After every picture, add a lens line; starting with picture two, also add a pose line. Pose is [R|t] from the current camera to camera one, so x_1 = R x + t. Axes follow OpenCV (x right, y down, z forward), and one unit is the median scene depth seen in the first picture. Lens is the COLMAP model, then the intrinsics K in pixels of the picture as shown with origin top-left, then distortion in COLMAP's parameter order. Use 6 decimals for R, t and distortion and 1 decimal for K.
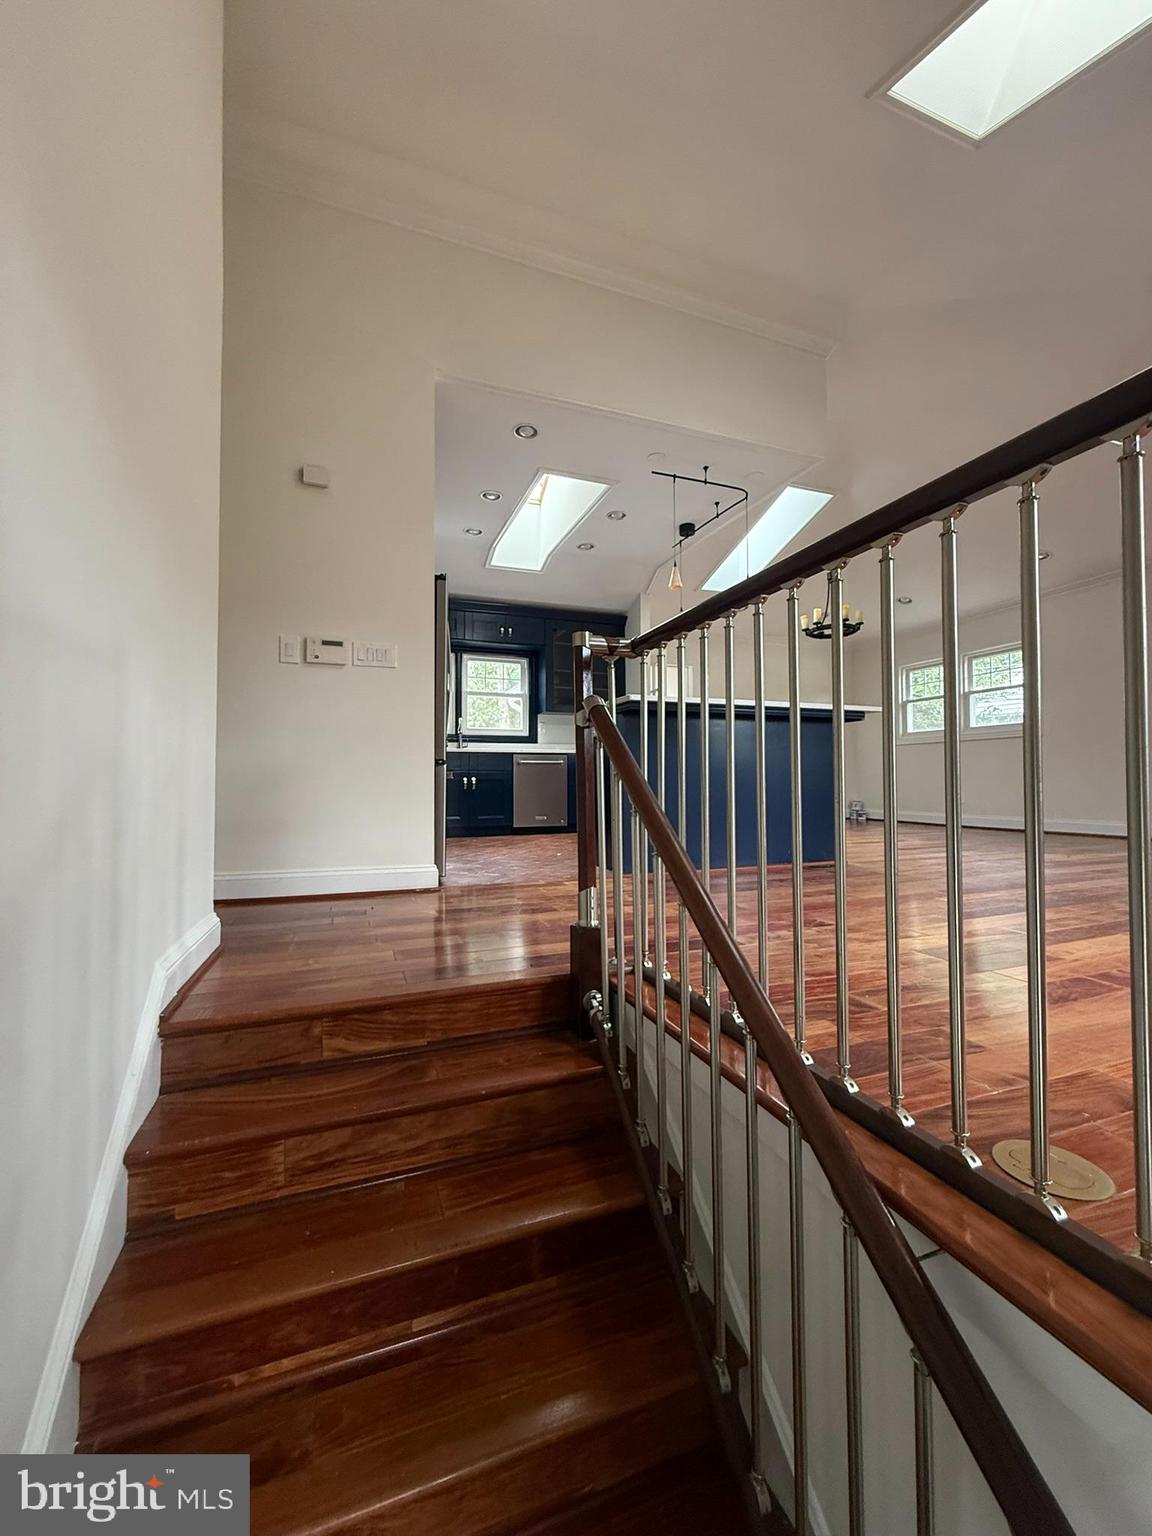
lens RADIAL K [[610.4, 0, 581.9], [0, 610.4, 769.8], [0, 0, 1]] dist [-0.001160, 0.000016]
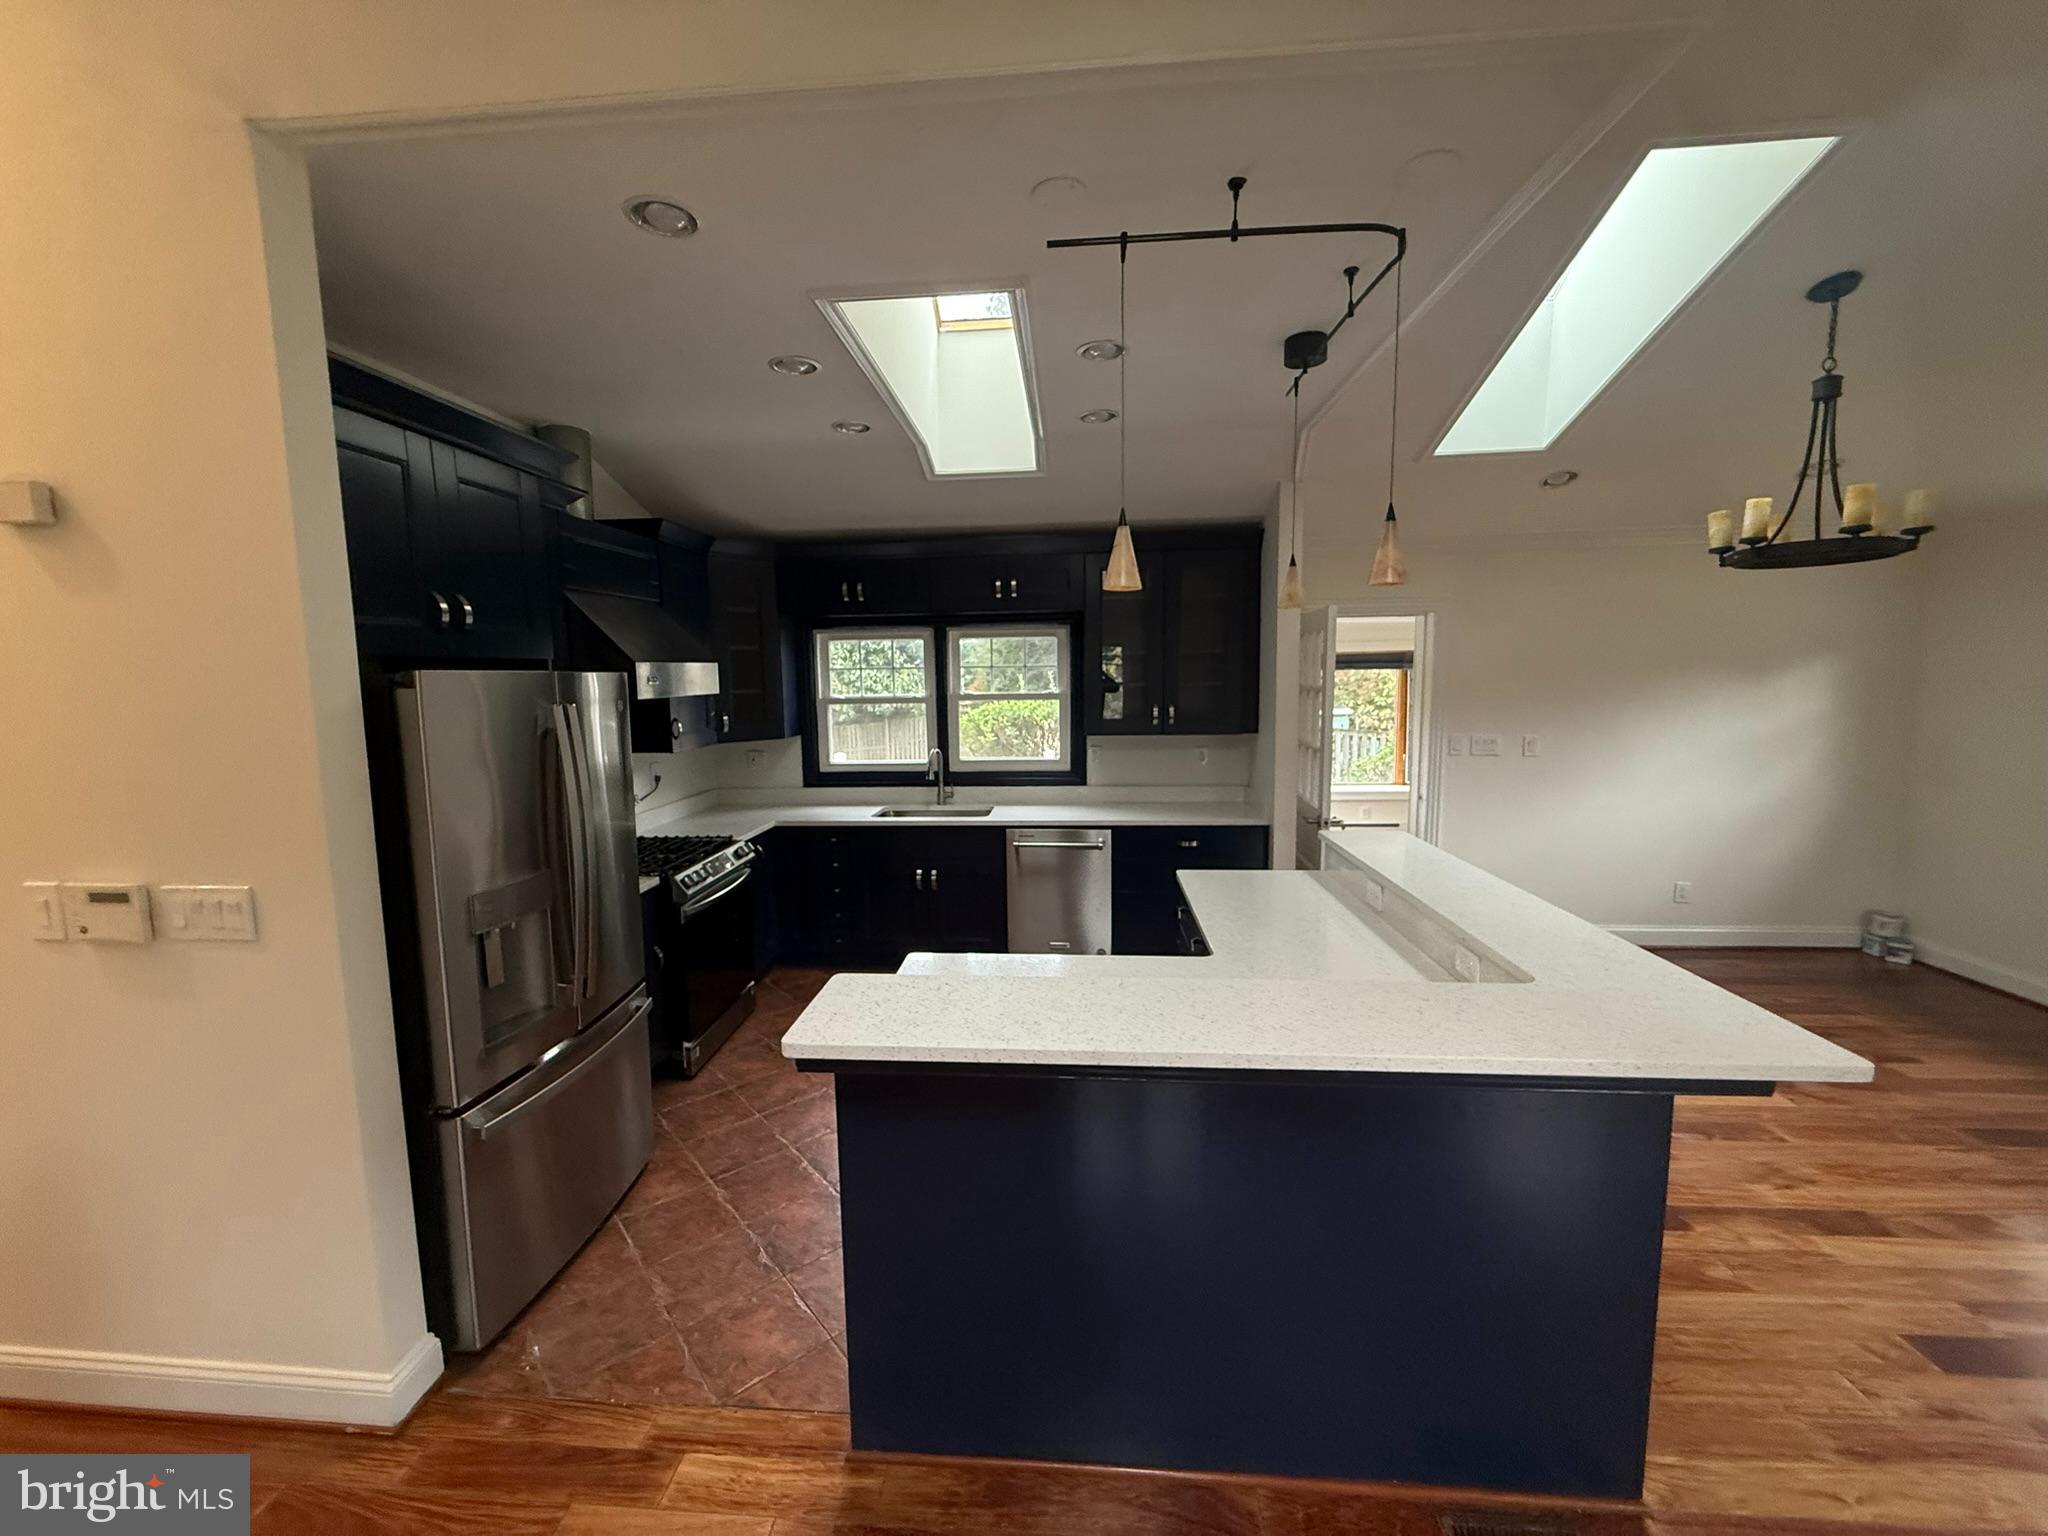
lens RADIAL K [[813.8, 0, 1018.8], [0, 813.8, 769.8], [0, 0, 1]] dist [-0.001160, 0.000016]
pose [[0.904824, 0.044141, -0.423493, 0.204953], [0.016798, 0.990137, 0.139092, -0.180363], [0.425455, -0.132968, 0.895158, 0.378117]]
